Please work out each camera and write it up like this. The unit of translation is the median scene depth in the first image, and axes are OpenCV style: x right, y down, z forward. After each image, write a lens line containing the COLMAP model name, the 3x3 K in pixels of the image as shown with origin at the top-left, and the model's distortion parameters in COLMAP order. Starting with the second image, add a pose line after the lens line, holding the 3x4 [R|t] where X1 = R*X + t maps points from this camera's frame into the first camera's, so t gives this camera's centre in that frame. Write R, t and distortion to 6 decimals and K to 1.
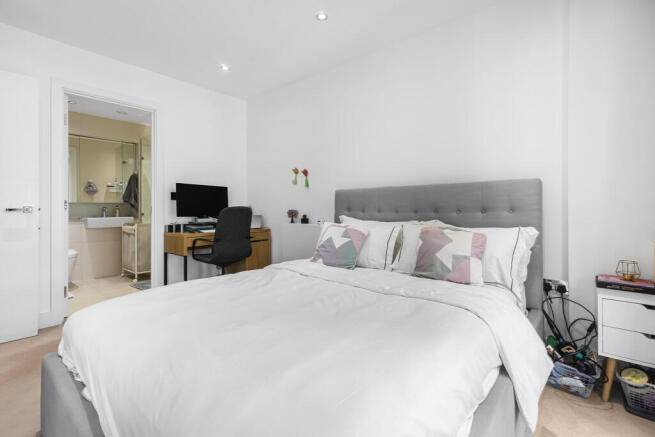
lens RADIAL K [[305.0, 0, 325.0], [0, 305.0, 204.1], [0, 0, 1]] dist [-0.000362, 0.001514]
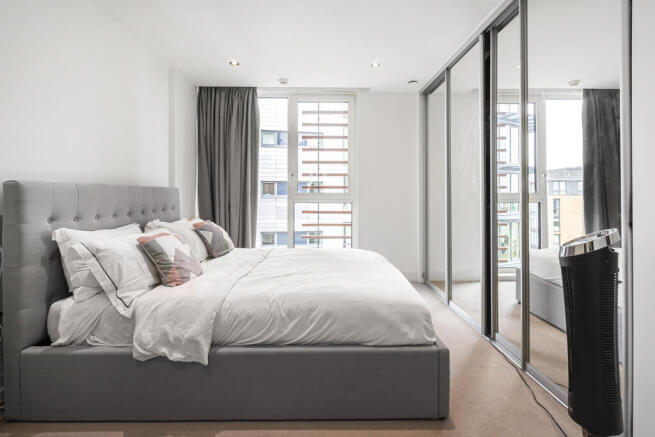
lens RADIAL K [[305.0, 0, 325.0], [0, 305.0, 204.1], [0, 0, 1]] dist [-0.000362, 0.001514]
pose [[-0.614390, -0.007355, 0.788968, -0.632691], [0.007352, 0.999860, 0.015046, -0.012867], [-0.788968, 0.015045, -0.614250, 0.882842]]
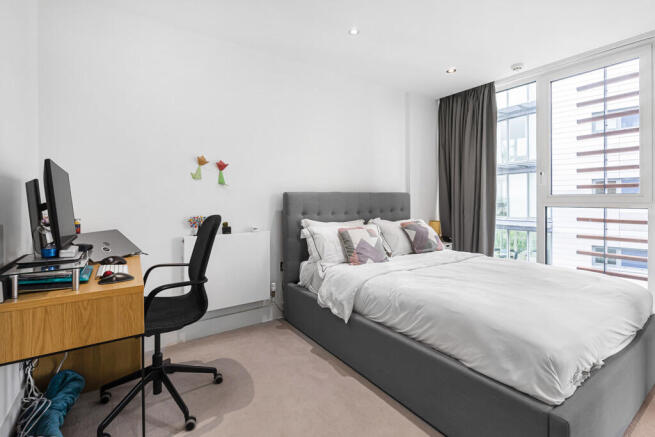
lens RADIAL K [[305.0, 0, 325.0], [0, 305.0, 204.1], [0, 0, 1]] dist [-0.000362, 0.001514]
pose [[0.318696, -0.000658, 0.947857, -0.771849], [0.000741, 1.000000, 0.000445, -0.010667], [-0.947857, 0.000561, 0.318696, 0.581453]]
